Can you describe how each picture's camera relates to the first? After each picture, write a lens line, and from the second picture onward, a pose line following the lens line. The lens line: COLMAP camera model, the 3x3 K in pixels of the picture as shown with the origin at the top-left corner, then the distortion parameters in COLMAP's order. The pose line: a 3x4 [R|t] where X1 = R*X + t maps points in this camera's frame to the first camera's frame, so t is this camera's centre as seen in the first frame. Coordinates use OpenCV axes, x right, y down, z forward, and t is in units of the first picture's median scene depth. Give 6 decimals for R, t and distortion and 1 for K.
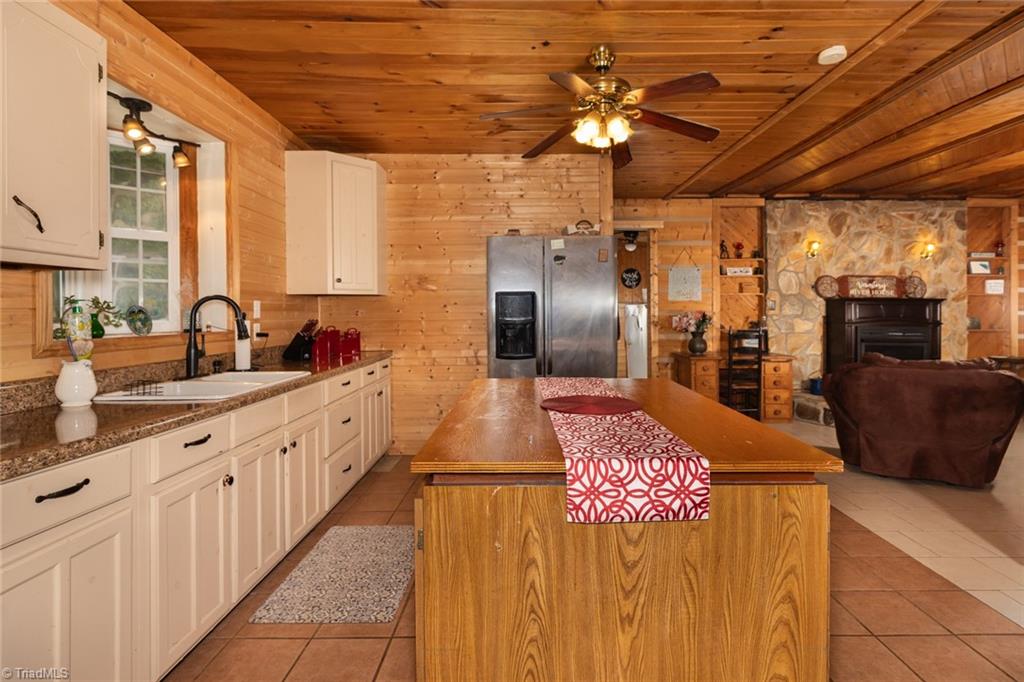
lens RADIAL K [[467.3, 0, 595.9], [0, 467.3, 318.2], [0, 0, 1]] dist [0.007770, -0.000219]
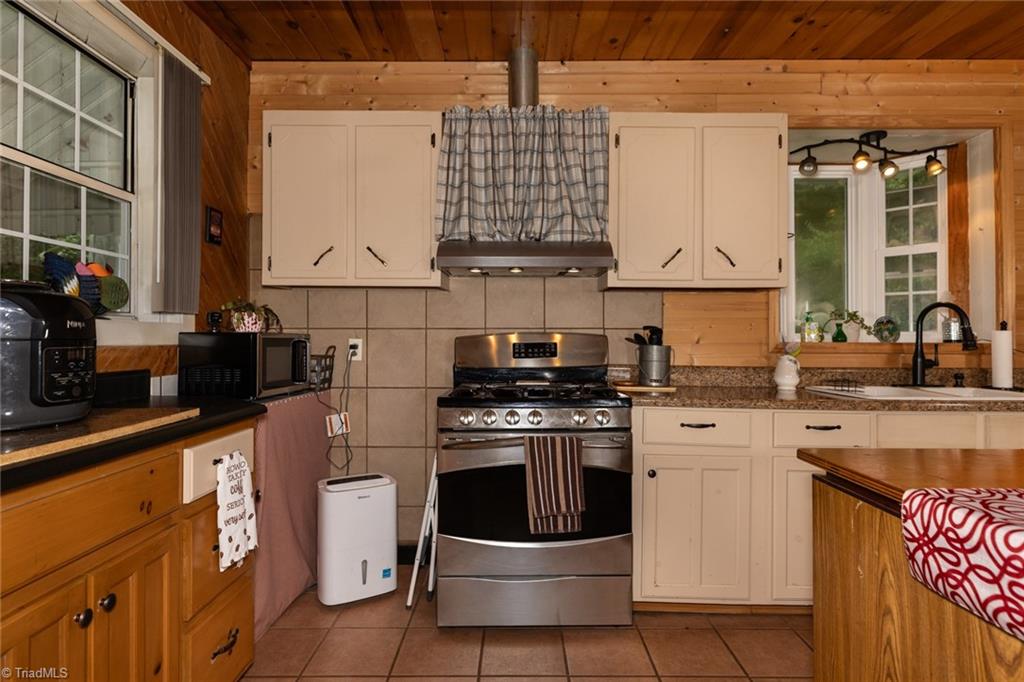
lens RADIAL K [[547.2, 0, 520.6], [0, 547.2, 332.8], [0, 0, 1]] dist [-0.001999, 0.002213]
pose [[0.010758, -0.008109, -0.999909, 0.769007], [-0.004496, 0.999957, -0.008158, 0.068636], [0.999932, 0.004584, 0.010721, 0.377621]]
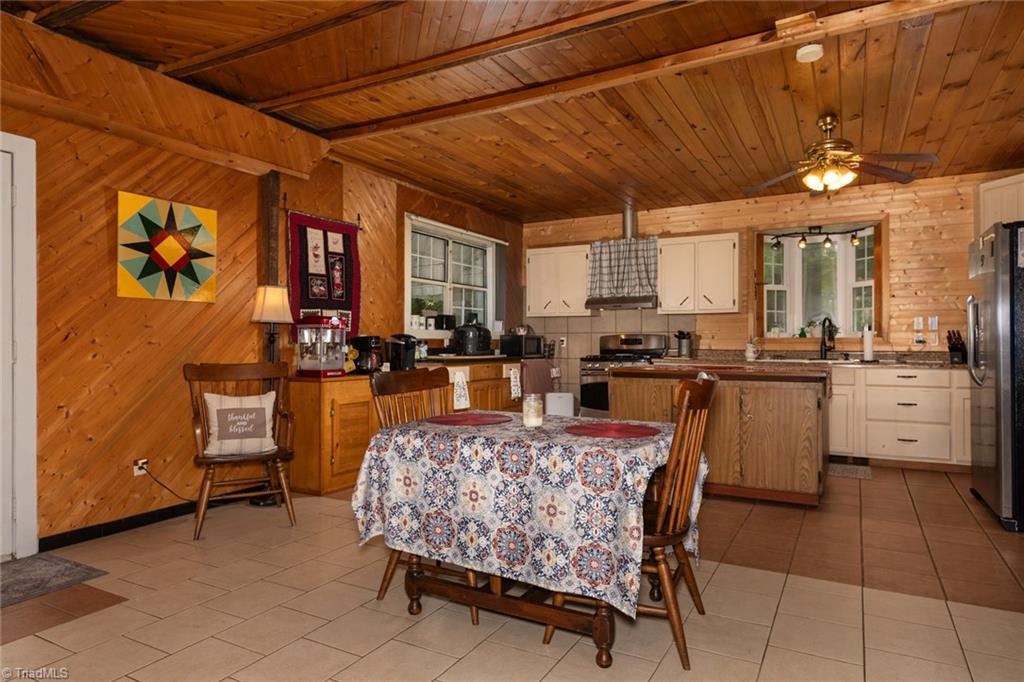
lens RADIAL K [[633.5, 0, 509.6], [0, 633.5, 340.2], [0, 0, 1]] dist [0.004332, 0.000293]
pose [[-0.486804, -0.002679, -0.873507, 5.797062], [-0.001218, 0.999996, -0.002388, 0.144682], [0.873510, -0.000098, -0.486806, 3.197161]]
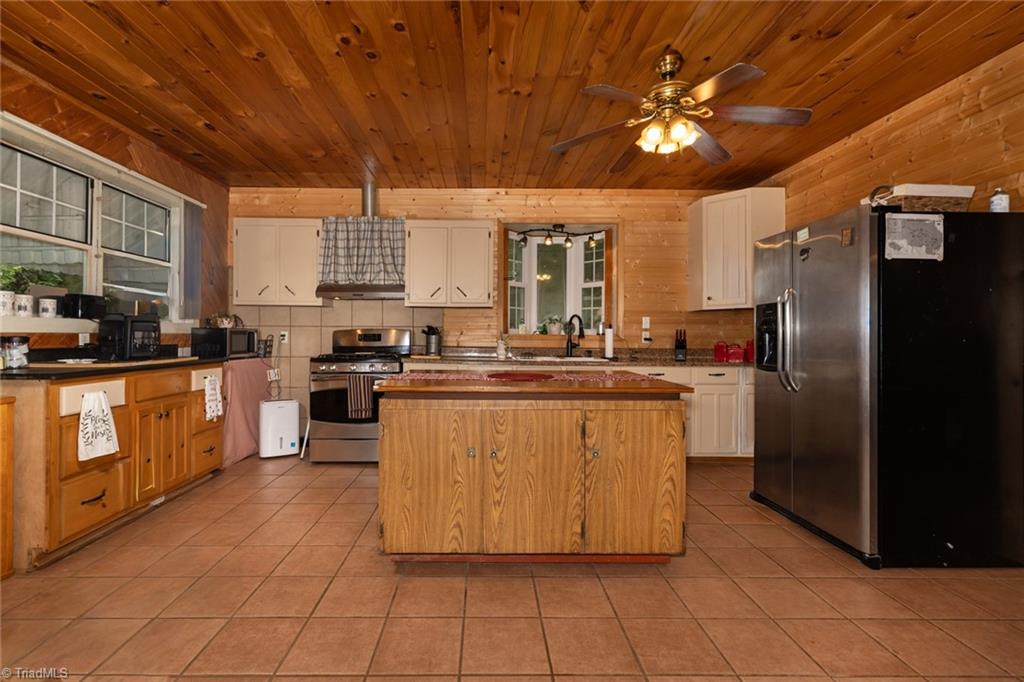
lens RADIAL K [[467.3, 0, 493.1], [0, 467.3, 334.2], [0, 0, 1]] dist [0.007770, -0.000219]
pose [[0.017487, 0.000157, -0.999847, 3.013384], [-0.008984, 0.999960, -0.000001, 0.092097], [0.999807, 0.008982, 0.017487, 1.793737]]
